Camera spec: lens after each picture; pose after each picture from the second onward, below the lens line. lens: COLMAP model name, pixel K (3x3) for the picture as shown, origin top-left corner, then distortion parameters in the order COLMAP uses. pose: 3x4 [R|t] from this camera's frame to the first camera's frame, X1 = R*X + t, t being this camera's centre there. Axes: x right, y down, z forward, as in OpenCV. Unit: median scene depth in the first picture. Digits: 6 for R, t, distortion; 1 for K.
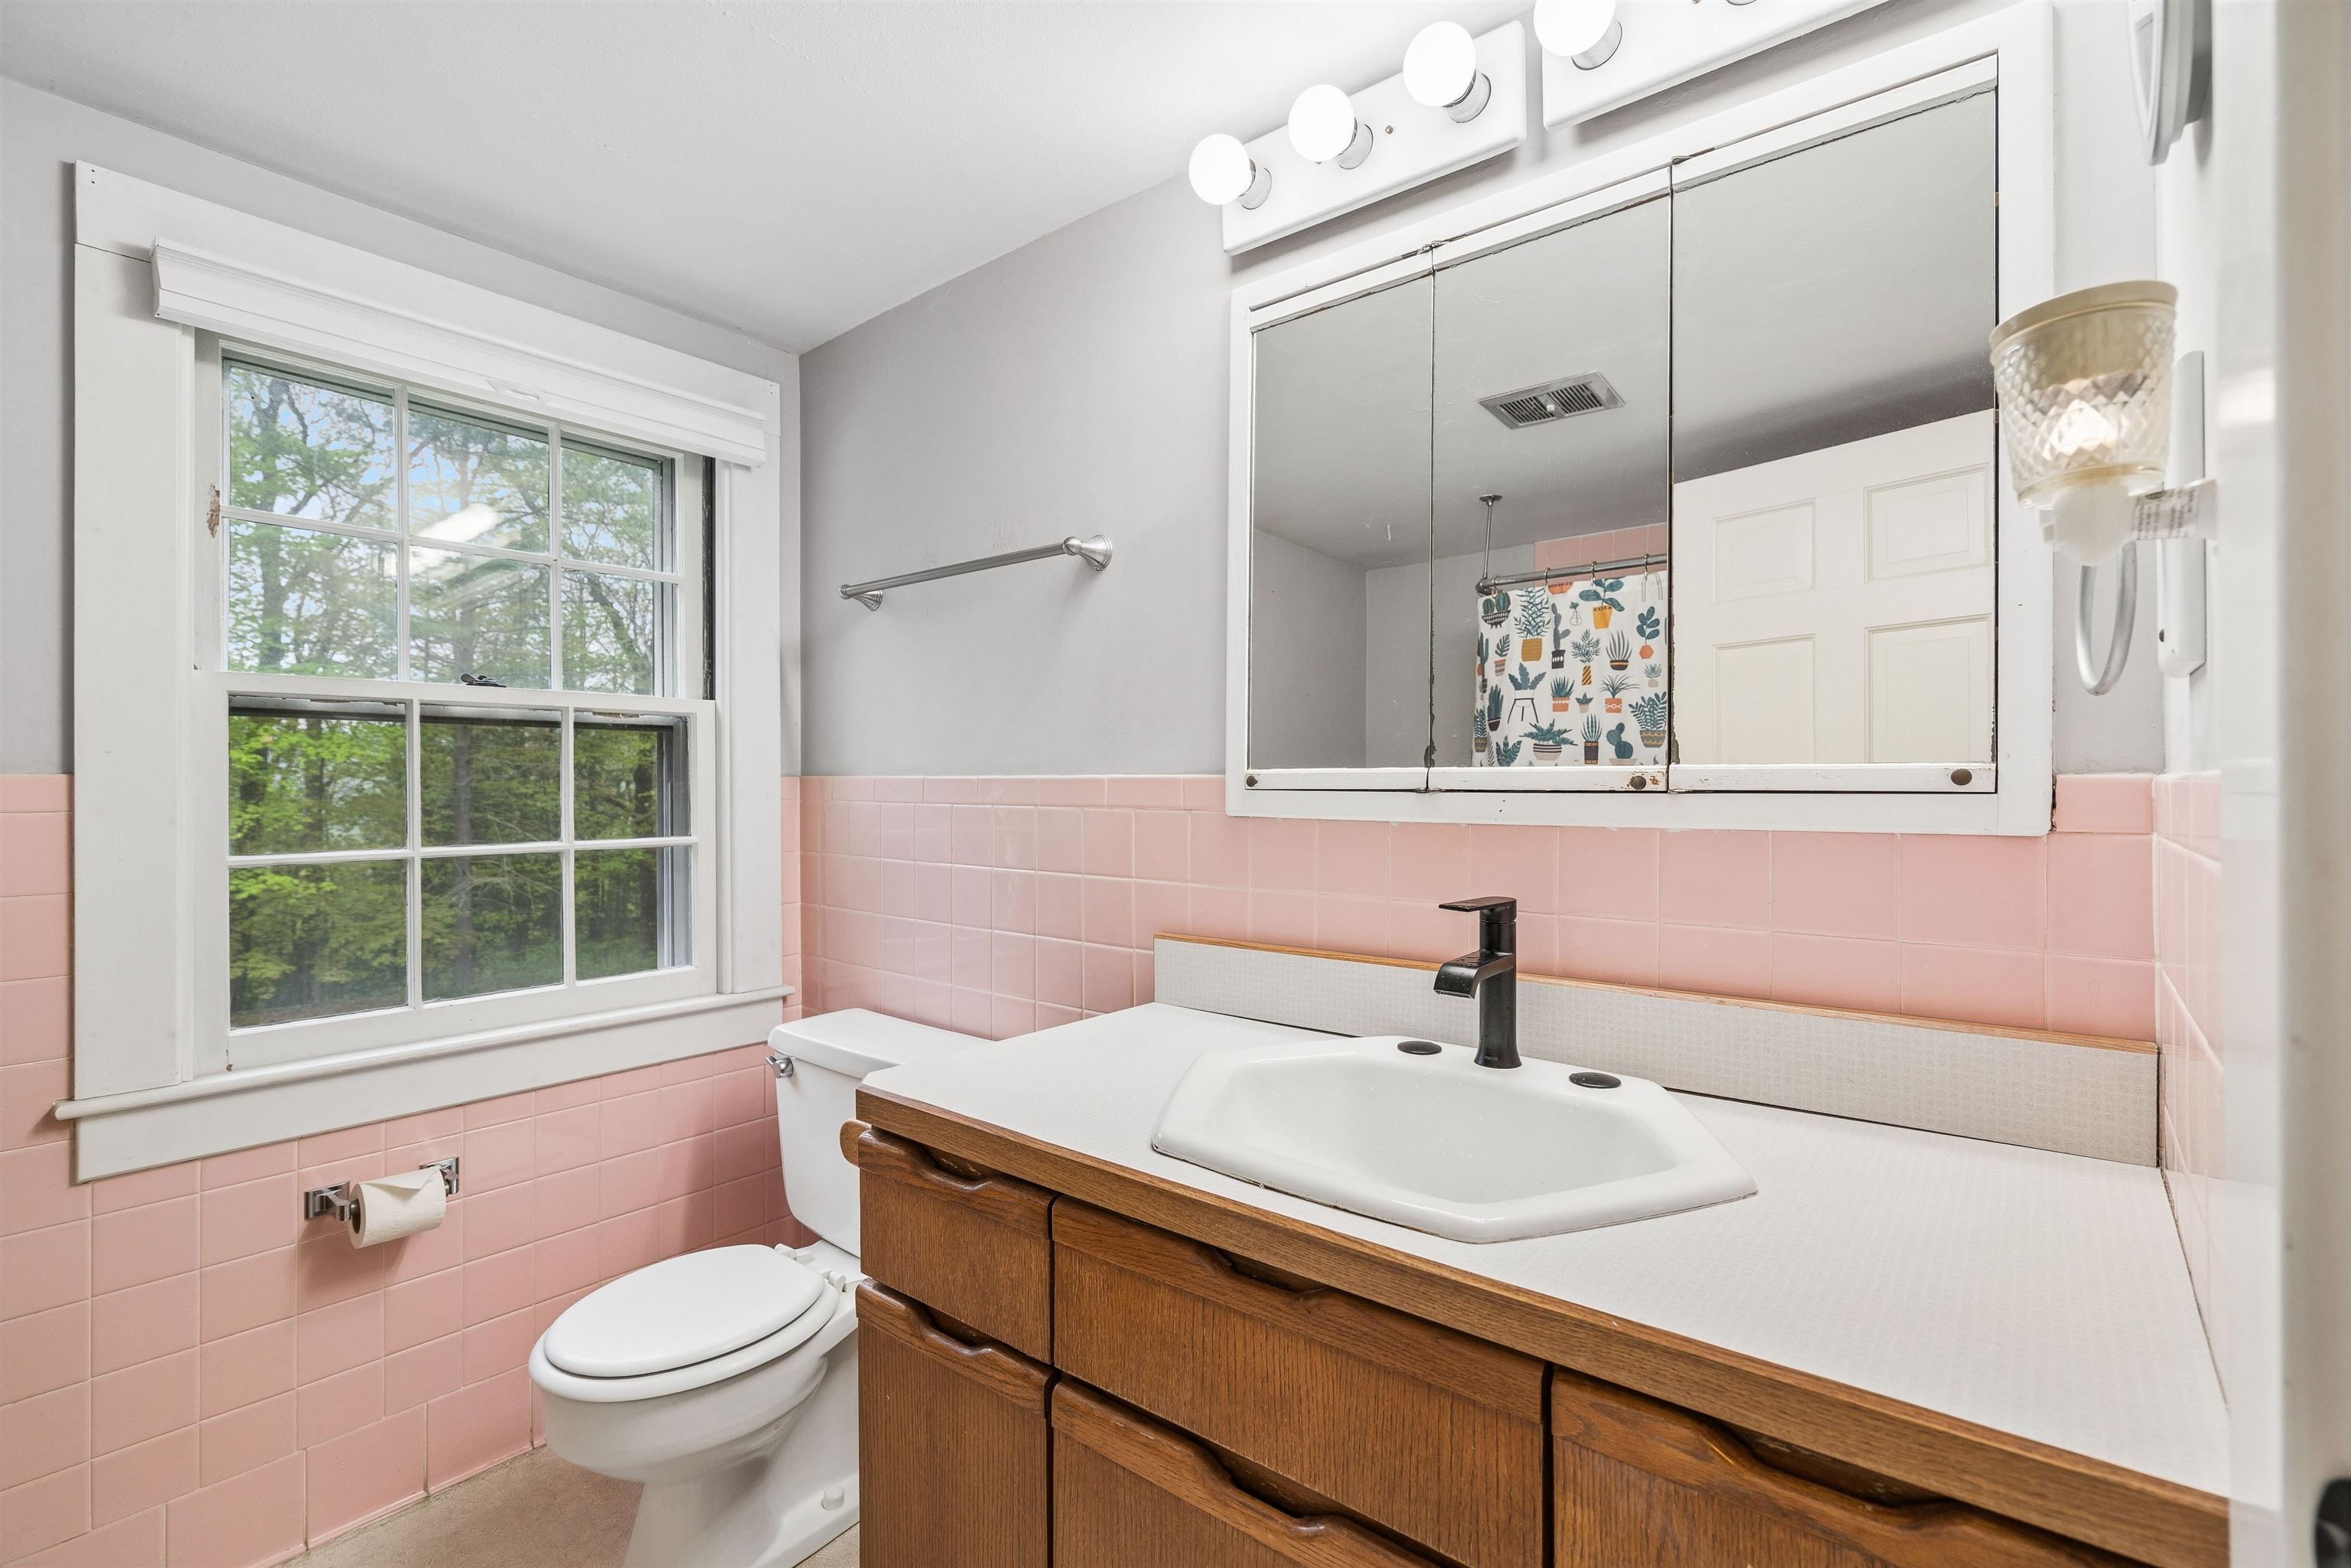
lens RADIAL K [[1066.5, 0, 1189.2], [0, 1066.5, 787.0], [0, 0, 1]] dist [-0.004168, -0.000227]
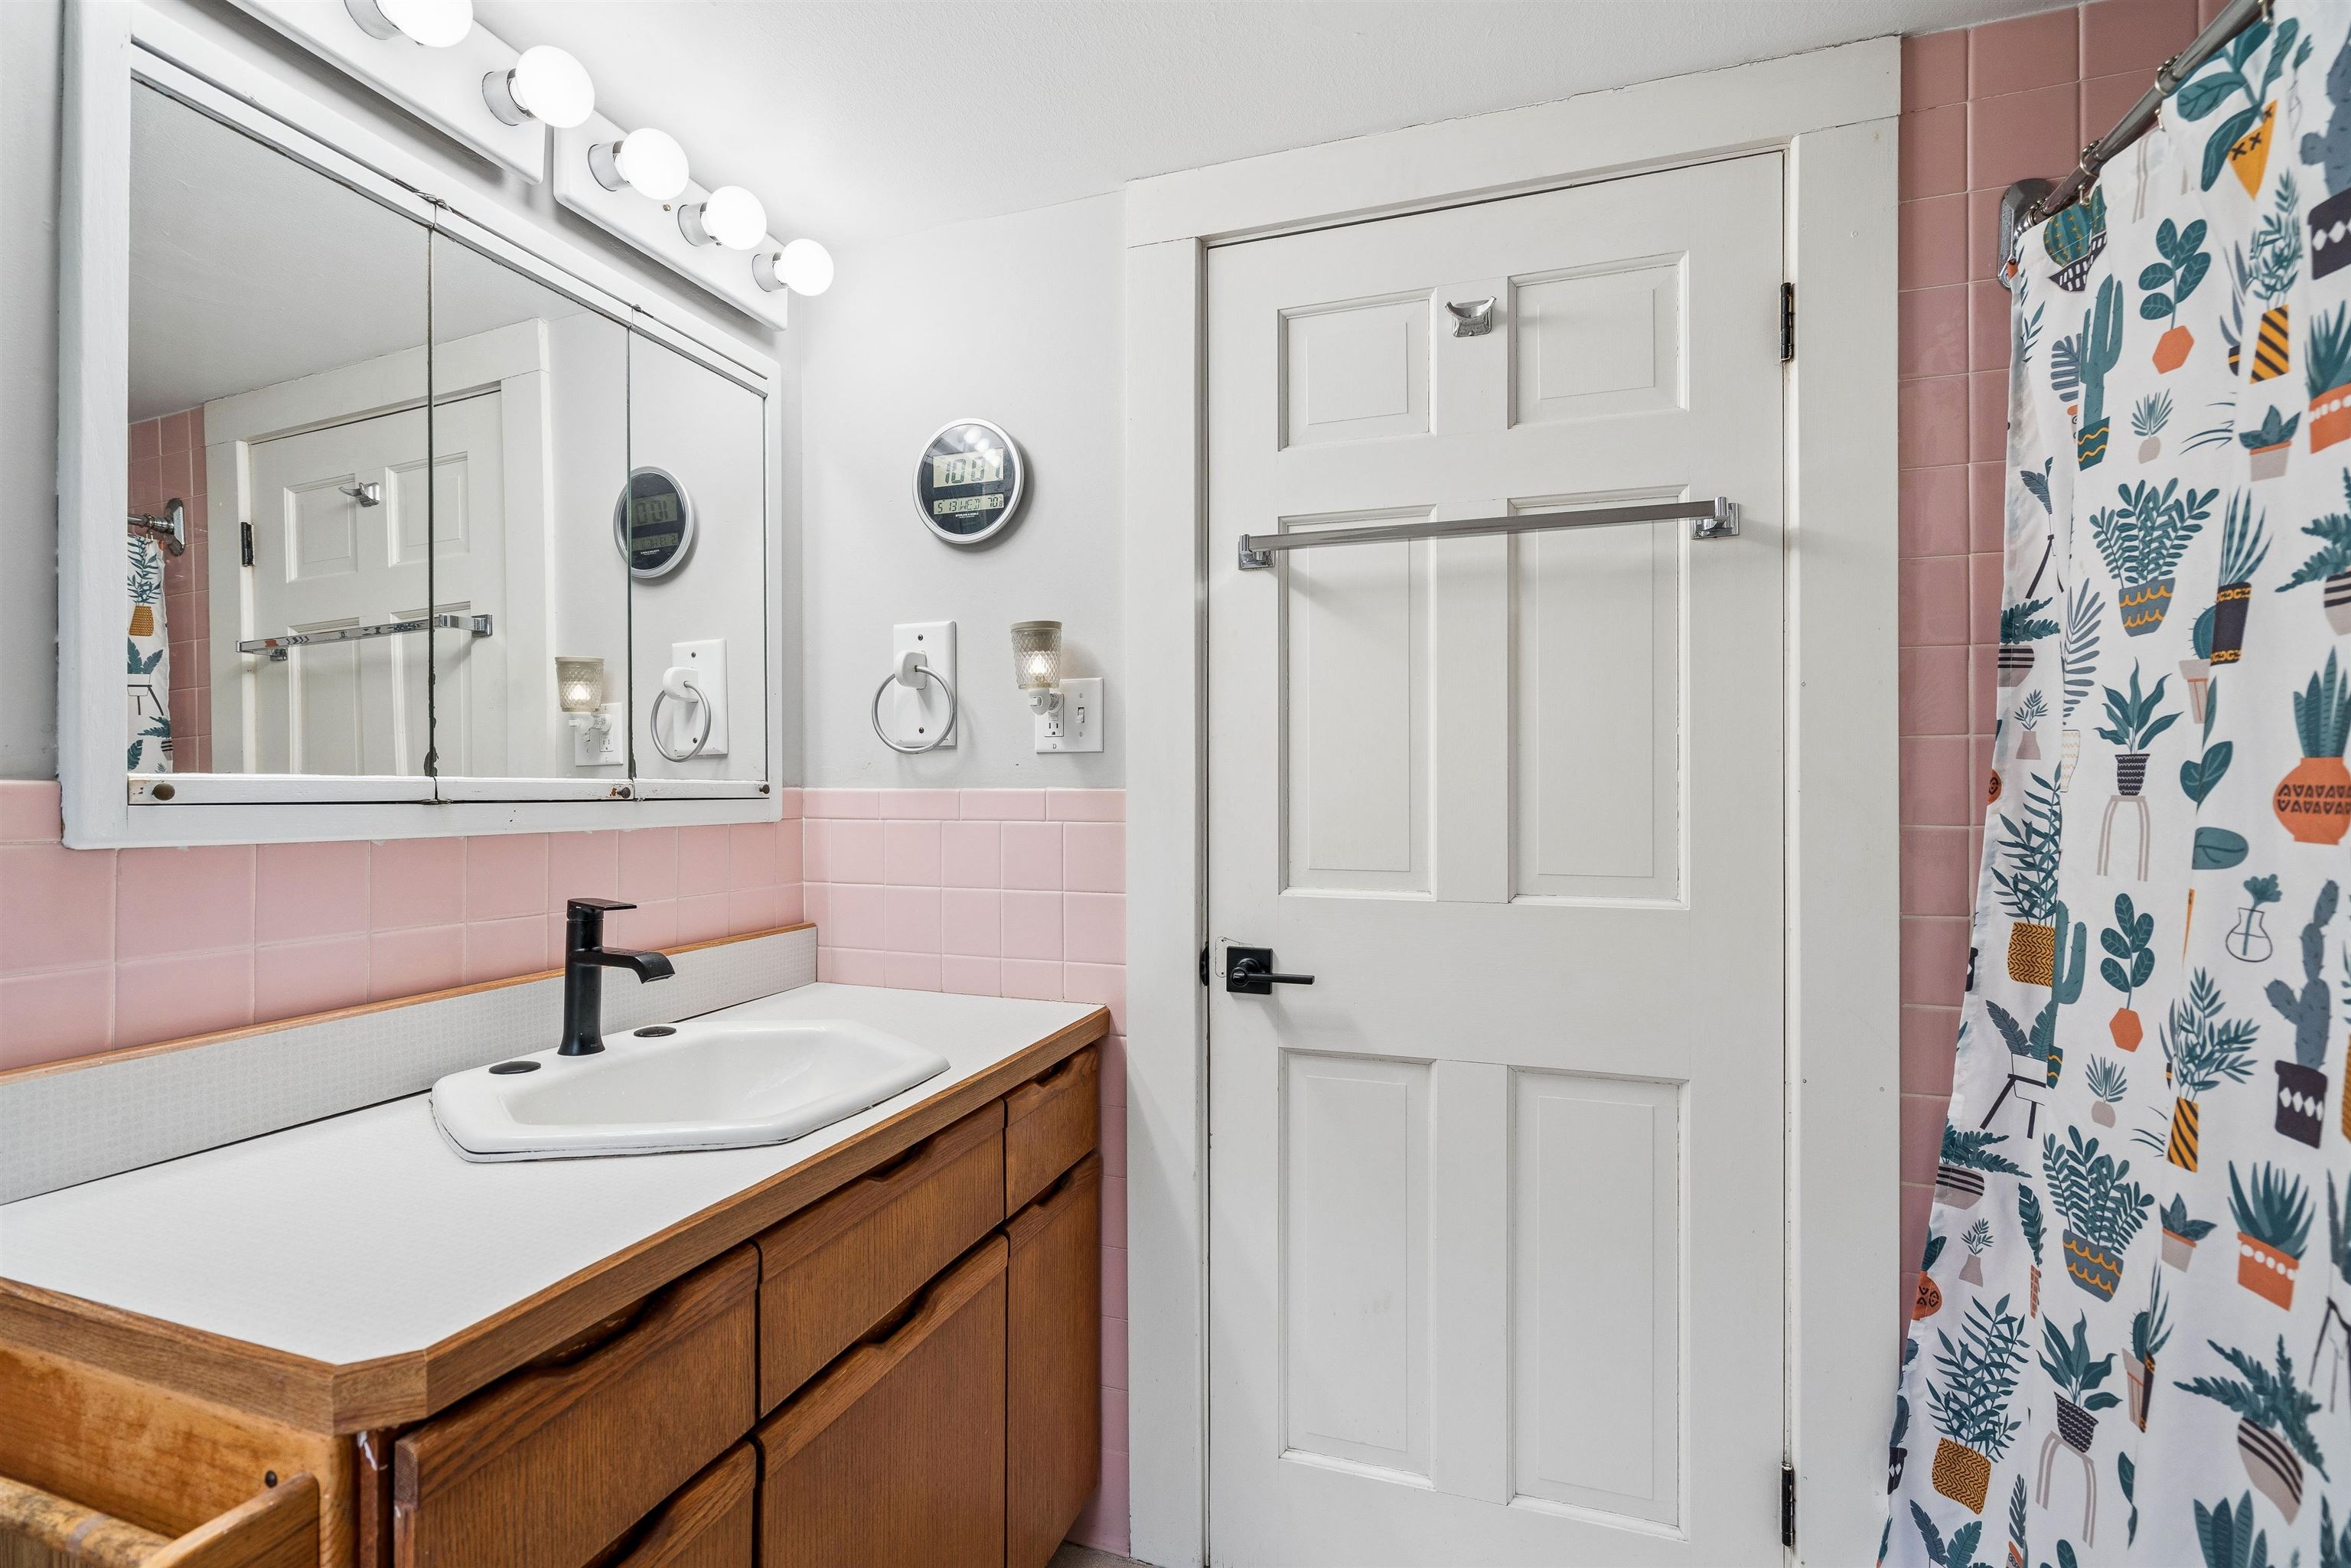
lens RADIAL K [[1066.5, 0, 1177.5], [0, 1066.5, 788.9], [0, 0, 1]] dist [-0.004168, -0.000227]
pose [[-0.355216, 0.003258, 0.934779, -1.073701], [0.003167, 0.999992, -0.002282, -0.005392], [-0.934779, 0.002150, -0.355224, 0.938568]]
